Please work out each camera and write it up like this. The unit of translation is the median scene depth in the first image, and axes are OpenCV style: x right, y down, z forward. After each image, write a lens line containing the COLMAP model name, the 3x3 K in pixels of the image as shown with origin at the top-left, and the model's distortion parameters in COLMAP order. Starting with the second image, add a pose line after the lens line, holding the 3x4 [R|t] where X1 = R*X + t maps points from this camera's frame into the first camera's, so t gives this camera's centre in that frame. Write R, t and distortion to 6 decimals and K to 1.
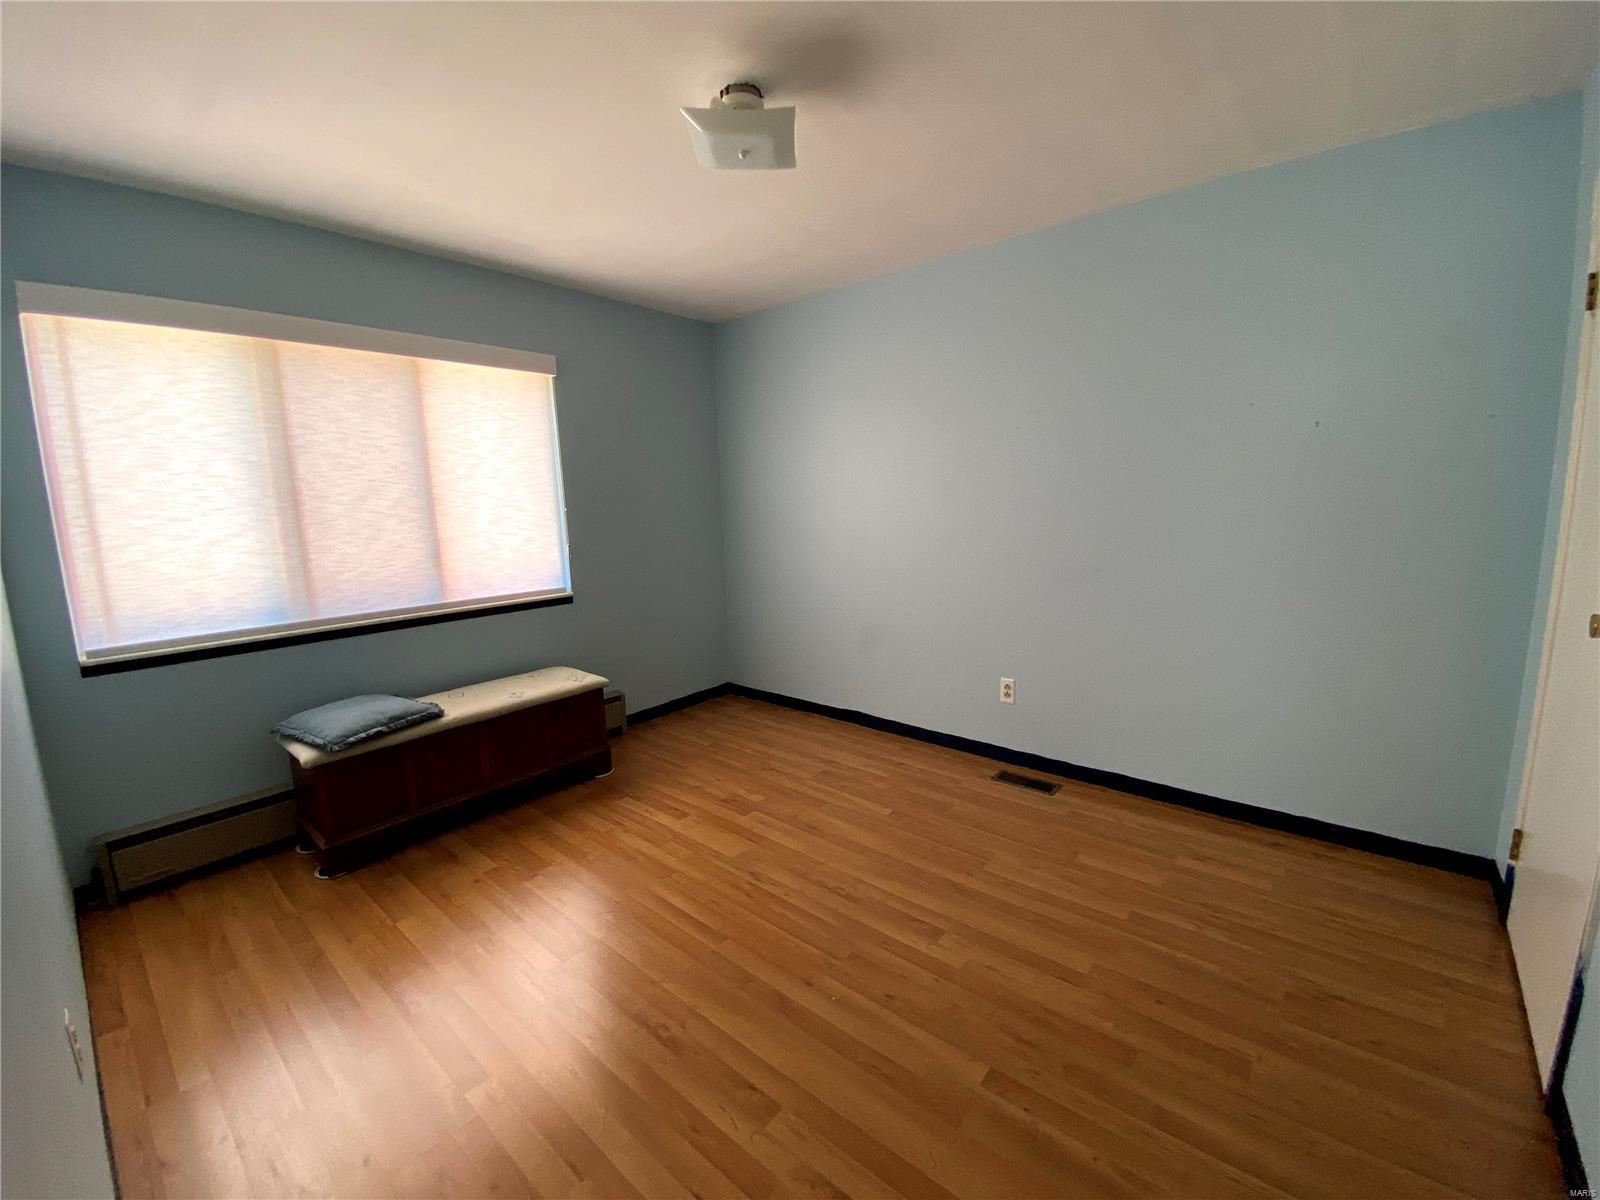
lens RADIAL K [[656.6, 0, 792.2], [0, 656.6, 594.2], [0, 0, 1]] dist [0.026209, -0.026191]
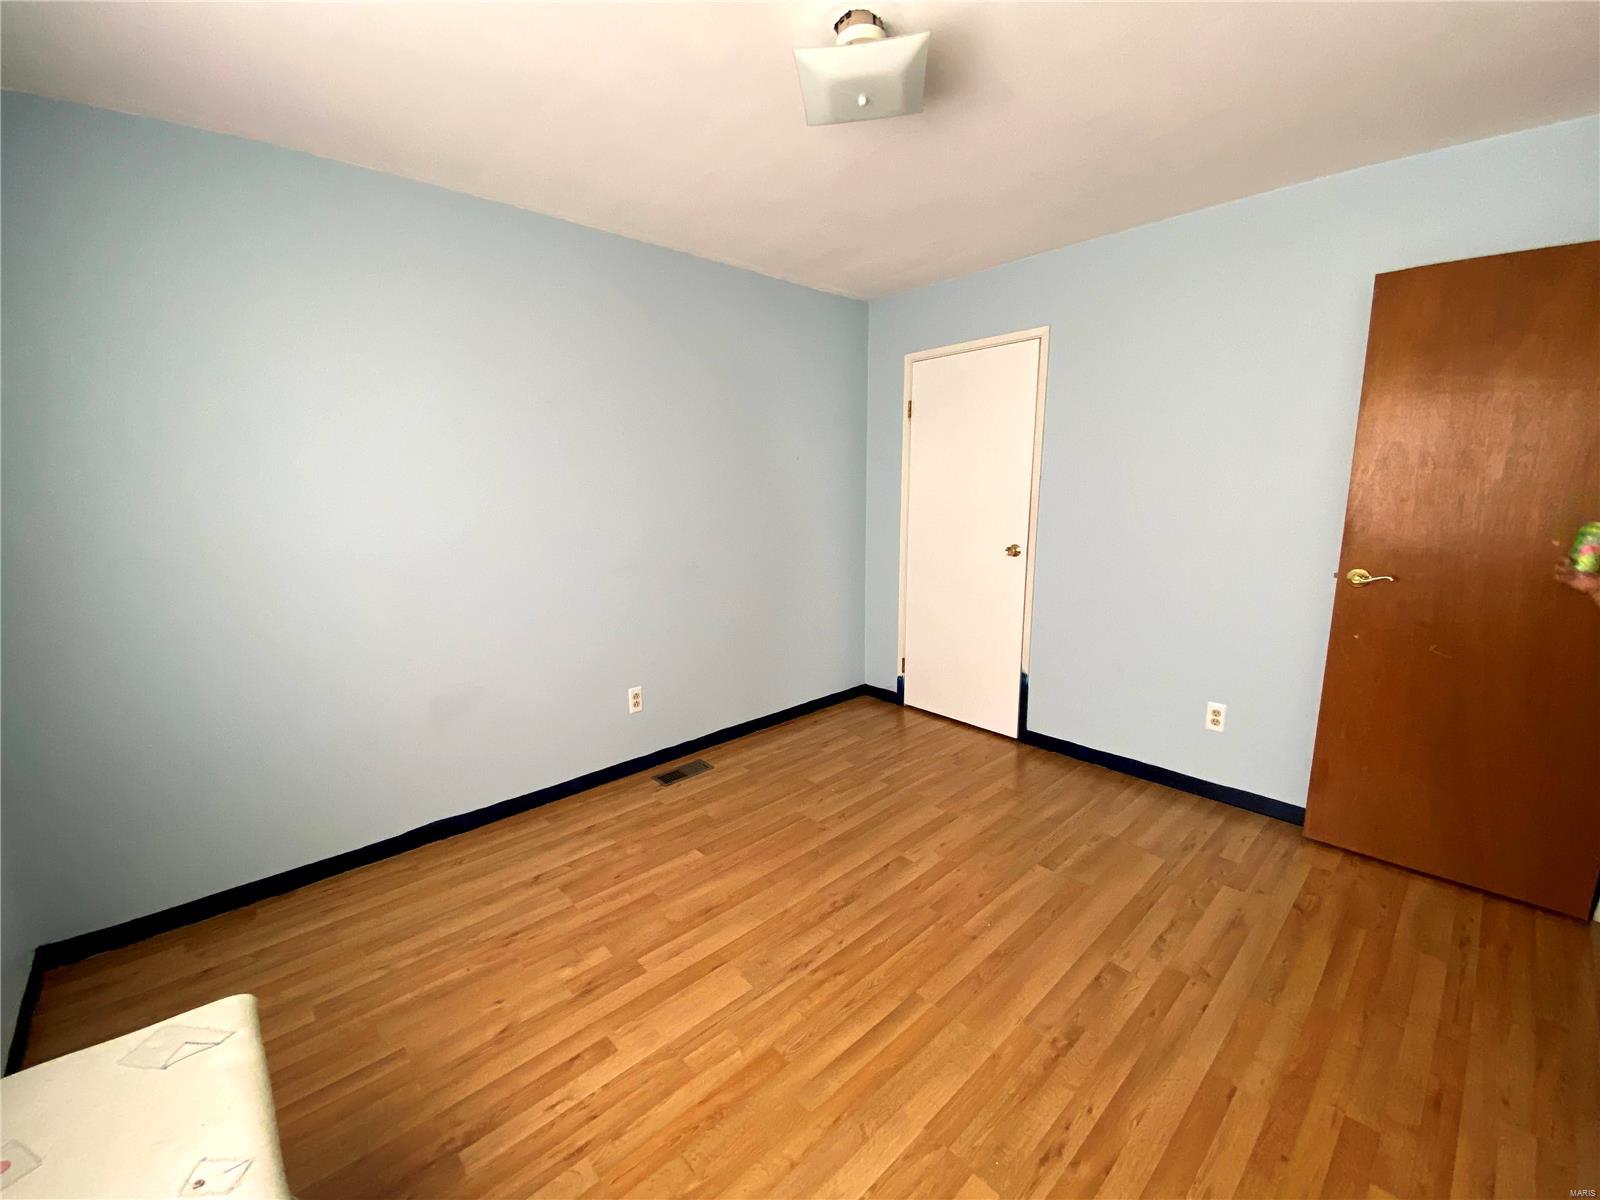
lens RADIAL K [[656.6, 0, 792.2], [0, 656.6, 594.2], [0, 0, 1]] dist [0.026209, -0.026191]
pose [[0.117979, -0.147842, 0.981949, -0.684455], [0.155731, 0.979374, 0.128744, -0.114671], [-0.980729, 0.137731, 0.138569, 0.714334]]
